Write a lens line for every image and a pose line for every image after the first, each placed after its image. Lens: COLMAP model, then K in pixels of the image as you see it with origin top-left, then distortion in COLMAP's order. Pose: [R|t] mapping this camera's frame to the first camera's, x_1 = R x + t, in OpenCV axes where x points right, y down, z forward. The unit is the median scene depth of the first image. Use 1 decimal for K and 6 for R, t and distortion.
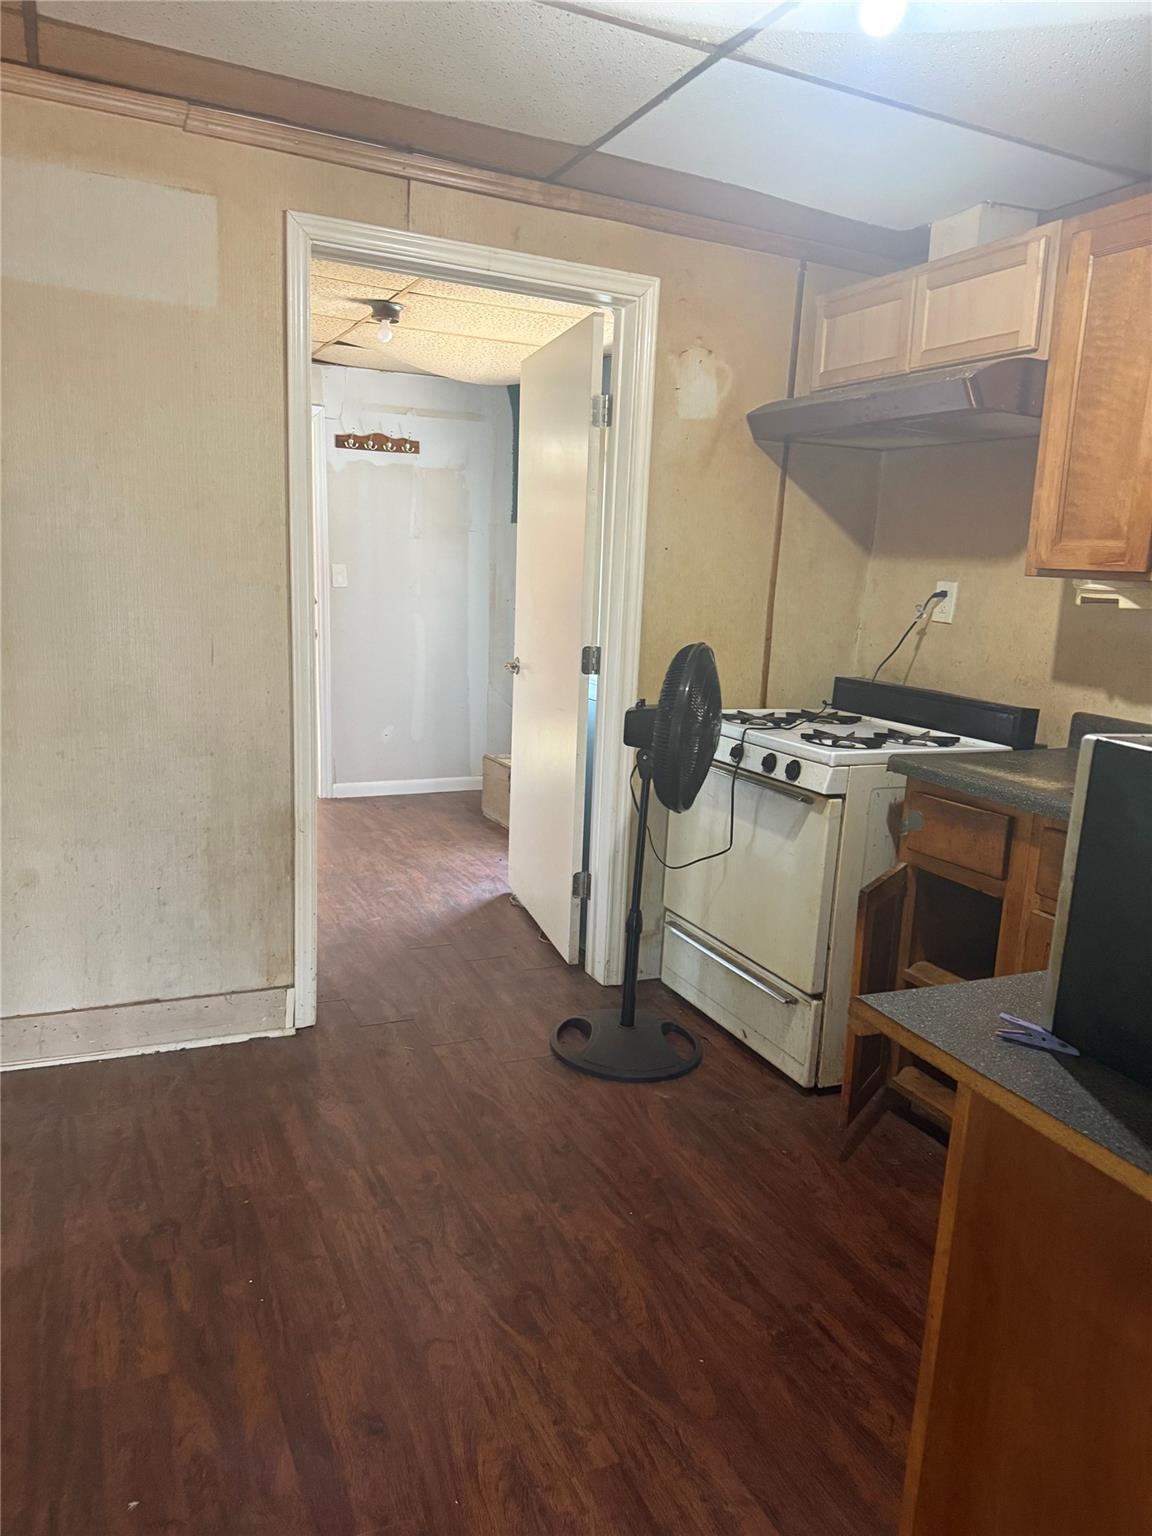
lens RADIAL K [[1083.3, 0, 576.2], [0, 1083.3, 776.9], [0, 0, 1]] dist [0.005815, -0.004056]
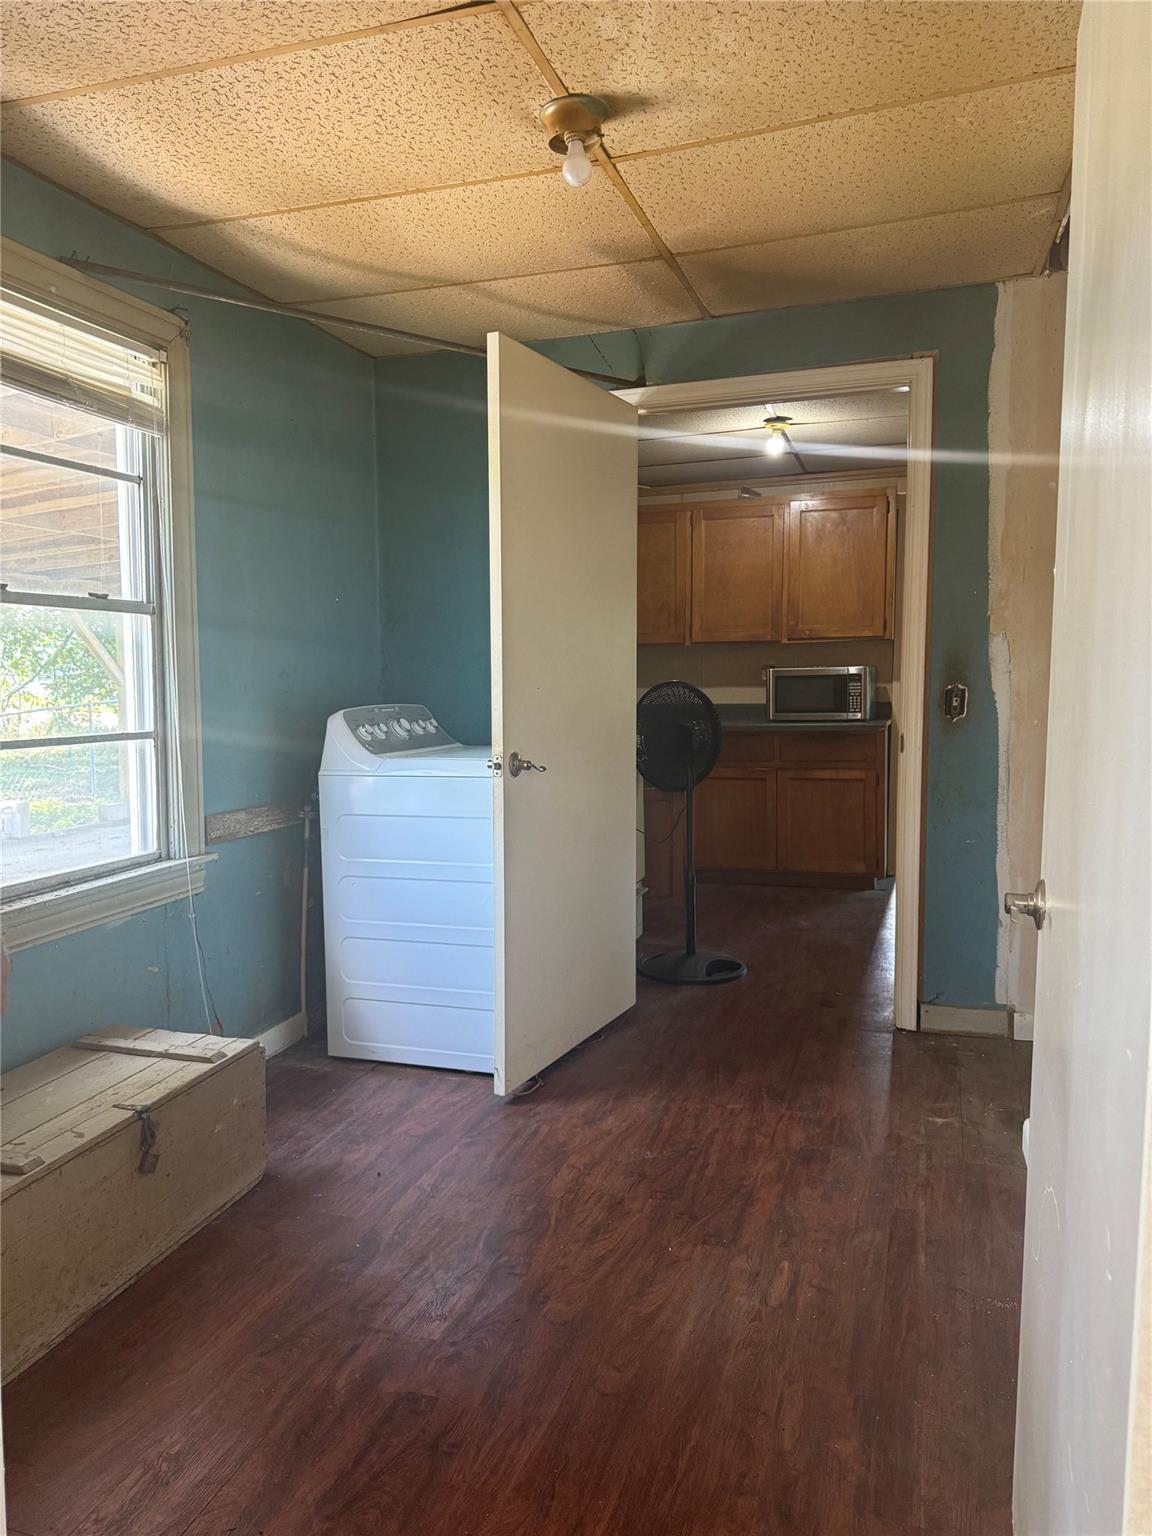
lens RADIAL K [[1083.3, 0, 575.2], [0, 1083.3, 764.8], [0, 0, 1]] dist [0.005815, -0.004056]
pose [[-0.735339, -0.087858, 0.671981, -0.955689], [0.111770, 0.962260, 0.248119, -0.468403], [-0.668419, 0.257559, -0.697767, 2.526908]]
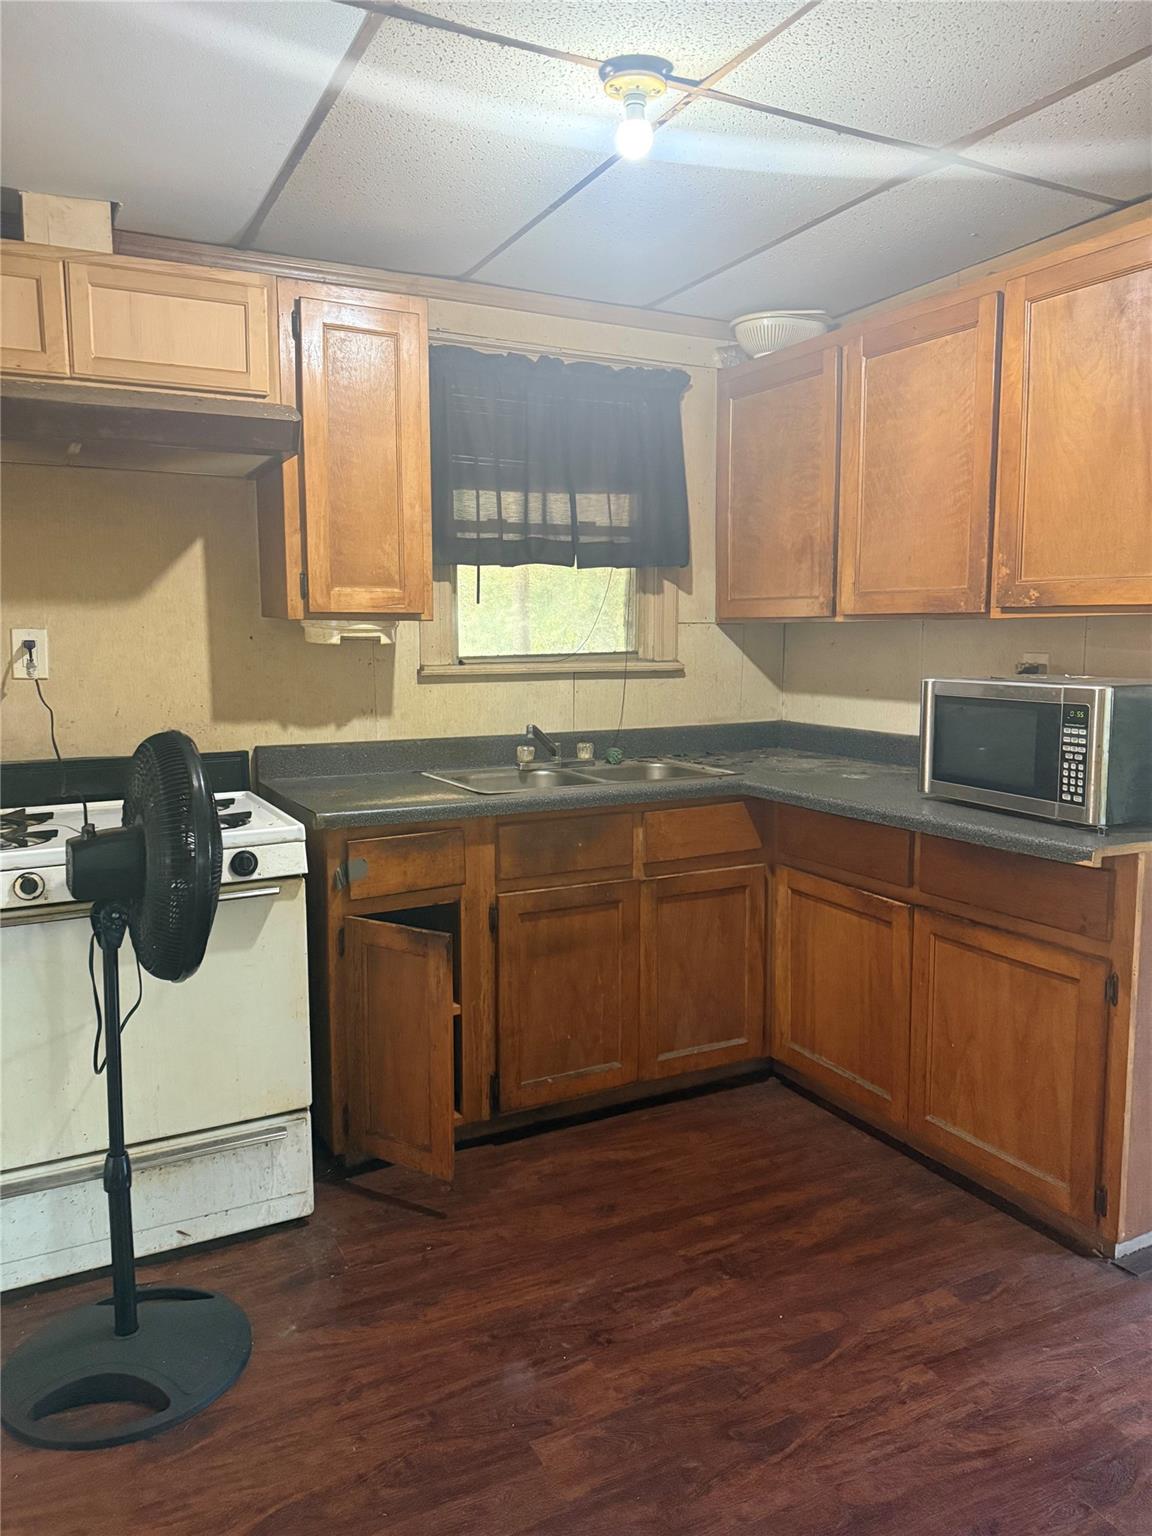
lens RADIAL K [[1083.3, 0, 574.1], [0, 1083.3, 757.4], [0, 0, 1]] dist [0.005815, -0.004056]
pose [[-0.043654, -0.160511, 0.986068, -0.672839], [0.193663, 0.966928, 0.165969, -0.190478], [-0.980096, 0.198210, -0.011125, 0.833230]]
